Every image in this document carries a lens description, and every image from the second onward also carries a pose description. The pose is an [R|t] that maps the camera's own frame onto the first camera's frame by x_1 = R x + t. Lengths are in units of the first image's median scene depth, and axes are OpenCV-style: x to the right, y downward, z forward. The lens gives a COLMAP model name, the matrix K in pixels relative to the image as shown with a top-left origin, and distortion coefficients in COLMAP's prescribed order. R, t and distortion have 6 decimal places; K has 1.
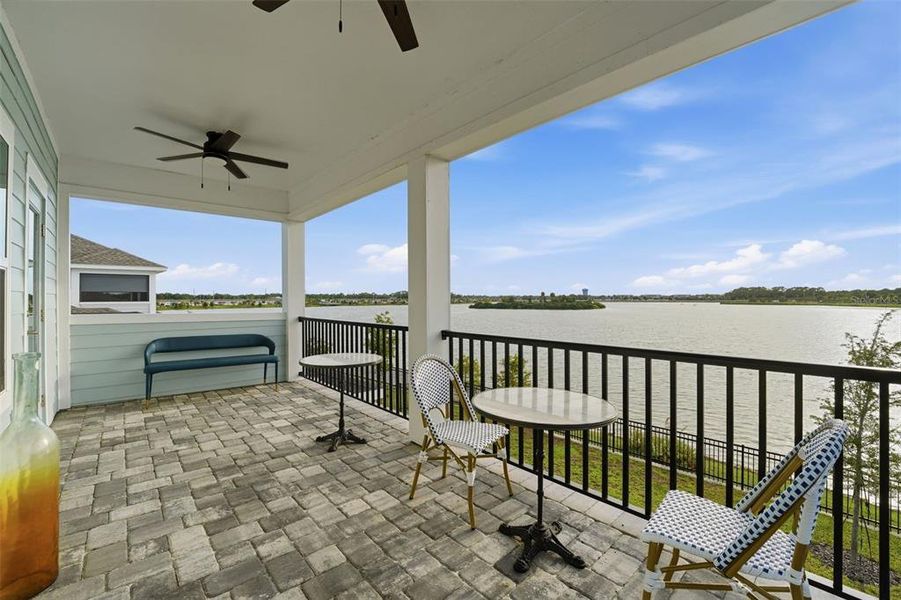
lens RADIAL K [[369.6, 0, 449.1], [0, 369.6, 297.1], [0, 0, 1]] dist [-0.021525, 0.000755]
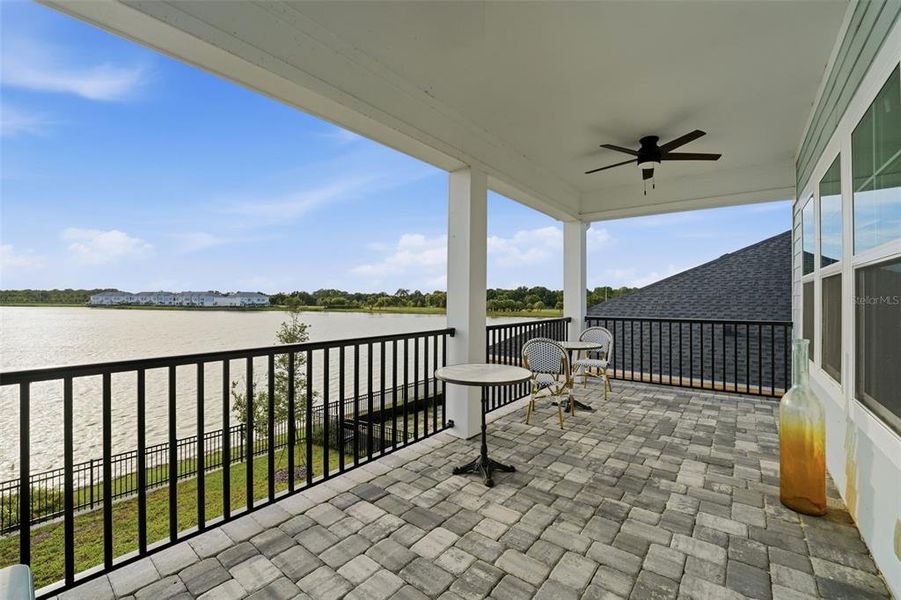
lens RADIAL K [[369.6, 0, 456.5], [0, 369.6, 301.3], [0, 0, 1]] dist [-0.021525, 0.000755]
pose [[-0.167539, -0.004095, 0.985857, -1.266492], [-0.007055, 0.999971, 0.002955, 0.009666], [-0.985840, -0.006460, -0.167562, 1.388549]]
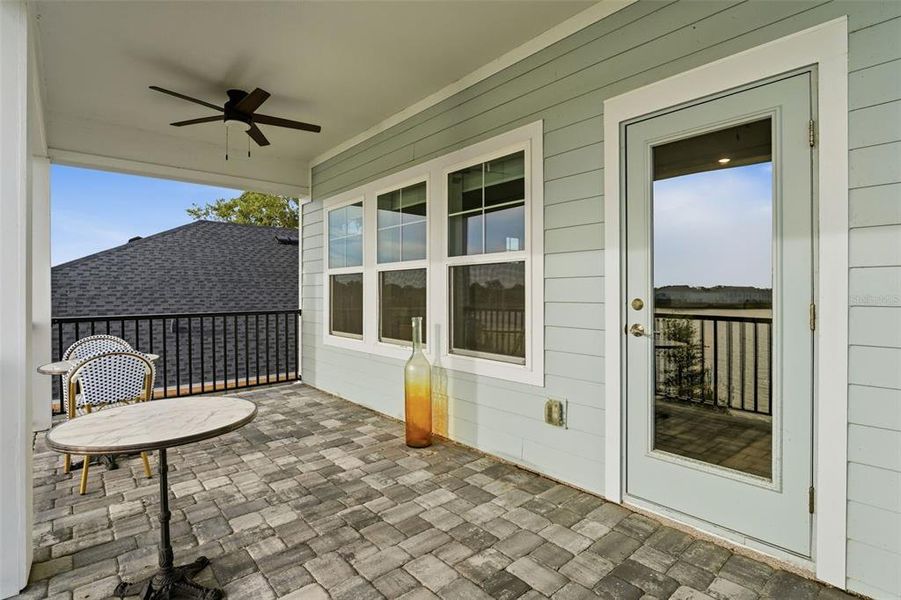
lens RADIAL K [[443.6, 0, 447.8], [0, 443.6, 296.4], [0, 0, 1]] dist [-0.013826, 0.000311]
pose [[-0.999429, 0.007549, 0.032922, -0.766185], [0.007767, 0.999949, 0.006493, 0.021646], [-0.032871, 0.006745, -0.999437, 1.769808]]
